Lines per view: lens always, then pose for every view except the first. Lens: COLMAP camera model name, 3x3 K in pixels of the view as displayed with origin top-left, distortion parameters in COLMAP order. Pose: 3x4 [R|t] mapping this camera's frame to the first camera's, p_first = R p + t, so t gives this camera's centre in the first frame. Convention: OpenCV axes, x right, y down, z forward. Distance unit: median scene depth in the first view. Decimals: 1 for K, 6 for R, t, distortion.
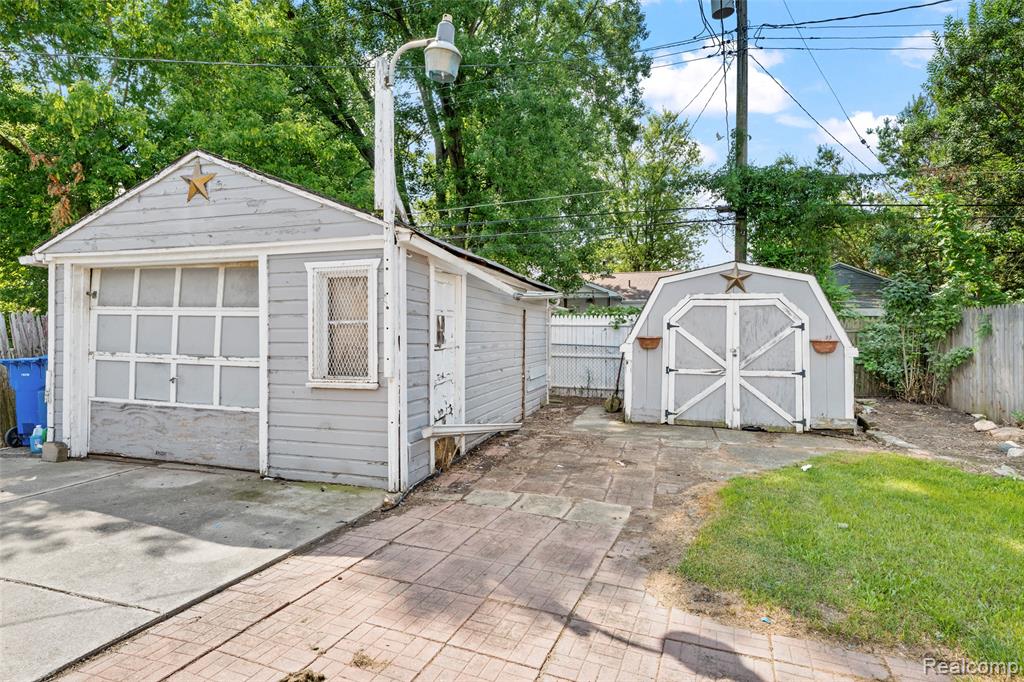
lens RADIAL K [[545.6, 0, 512.2], [0, 545.6, 331.8], [0, 0, 1]] dist [-0.002595, -0.000221]
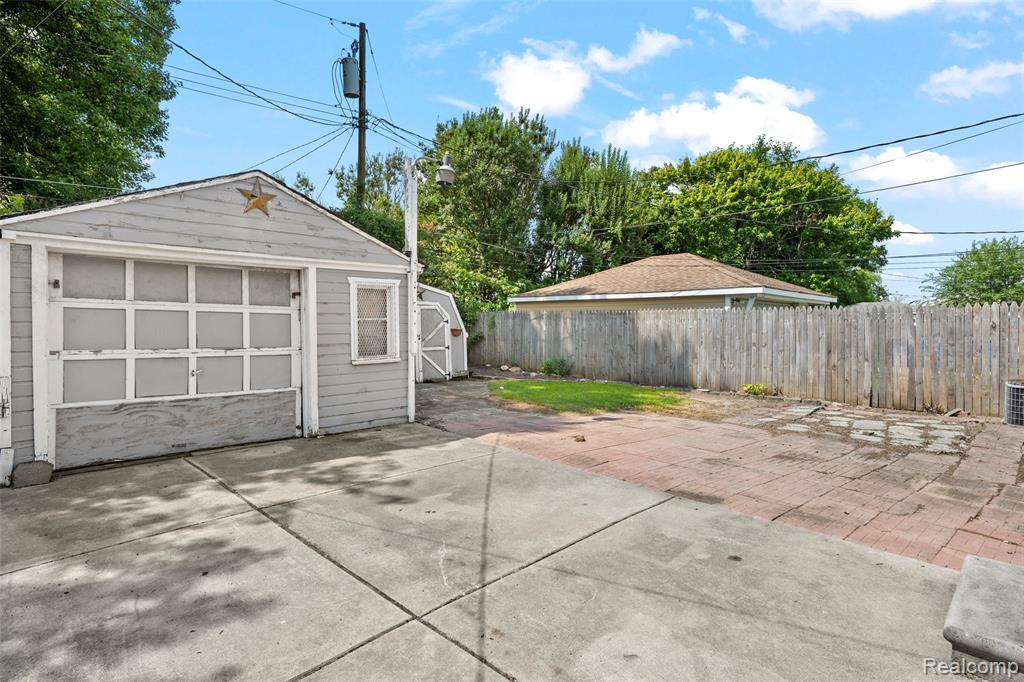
lens RADIAL K [[545.6, 0, 511.8], [0, 545.6, 331.5], [0, 0, 1]] dist [-0.002595, -0.000221]
pose [[0.459769, -0.014936, 0.887913, -0.978103], [0.001765, 0.999872, 0.015906, -0.005119], [-0.888037, -0.005746, 0.459737, -0.016780]]
